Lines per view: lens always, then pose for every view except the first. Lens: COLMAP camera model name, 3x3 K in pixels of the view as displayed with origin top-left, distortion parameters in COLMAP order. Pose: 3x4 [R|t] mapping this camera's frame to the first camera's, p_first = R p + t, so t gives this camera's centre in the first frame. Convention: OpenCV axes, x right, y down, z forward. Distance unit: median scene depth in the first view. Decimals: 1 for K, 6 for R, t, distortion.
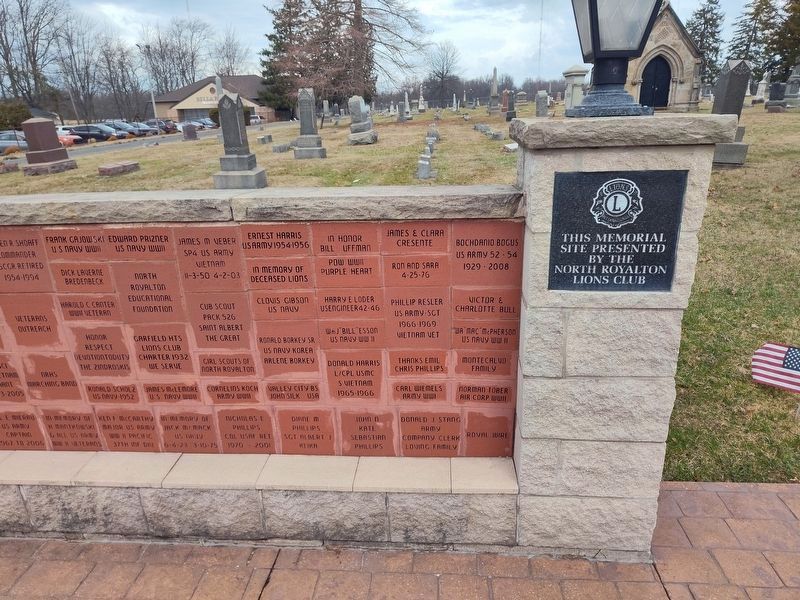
lens RADIAL K [[664.9, 0, 400.0], [0, 664.9, 300.0], [0, 0, 1]] dist [0.076100, -0.122246]
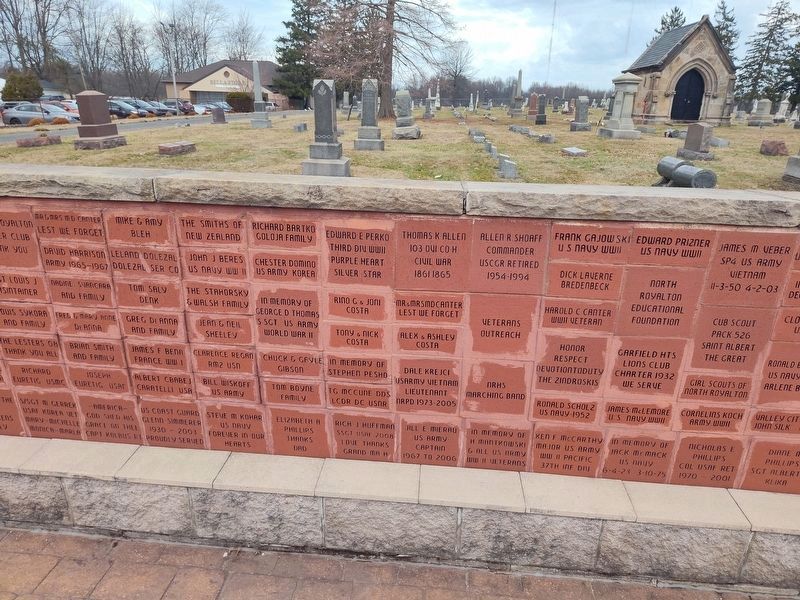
lens RADIAL K [[661.8, 0, 400.0], [0, 661.8, 300.0], [0, 0, 1]] dist [0.071147, -0.103805]
pose [[0.997994, 0.058442, 0.024348, -0.664736], [-0.058602, 0.998264, 0.005910, 0.000413], [-0.023960, -0.007325, 0.999686, 0.120863]]
